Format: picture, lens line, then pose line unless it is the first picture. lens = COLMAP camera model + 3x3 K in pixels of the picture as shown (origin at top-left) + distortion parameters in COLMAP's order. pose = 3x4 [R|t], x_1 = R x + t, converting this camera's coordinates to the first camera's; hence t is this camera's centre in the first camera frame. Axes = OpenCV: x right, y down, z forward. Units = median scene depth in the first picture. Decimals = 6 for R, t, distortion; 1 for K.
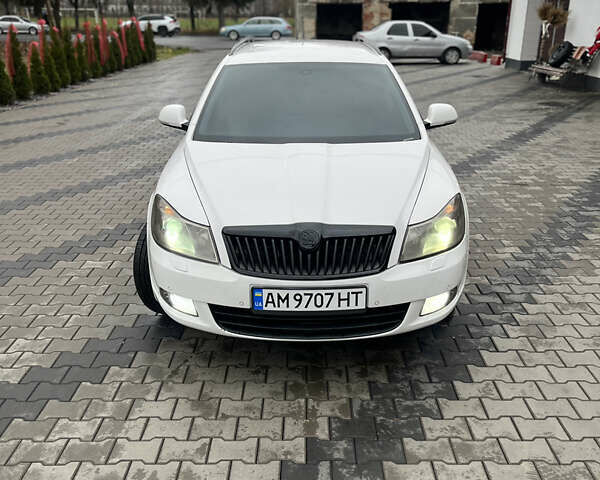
lens RADIAL K [[610.3, 0, 300.0], [0, 610.3, 240.0], [0, 0, 1]] dist [0.018553, -0.001216]
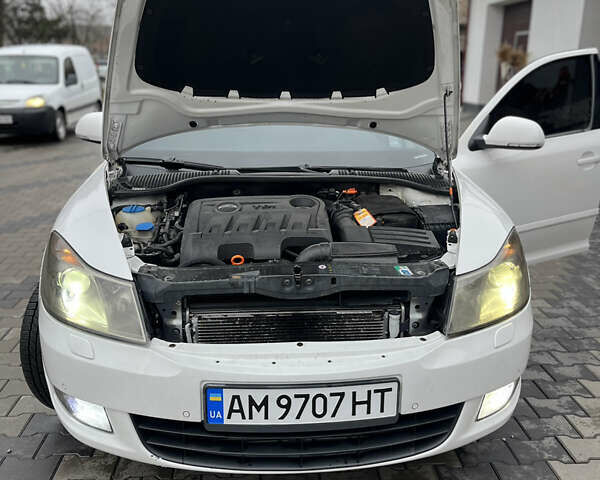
lens RADIAL K [[610.3, 0, 300.0], [0, 610.3, 240.0], [0, 0, 1]] dist [0.018553, -0.001216]
pose [[0.996934, -0.007772, 0.077863, -0.031906], [0.013821, 0.996900, -0.077452, -0.014467], [-0.077020, 0.078291, 0.993951, 0.398494]]
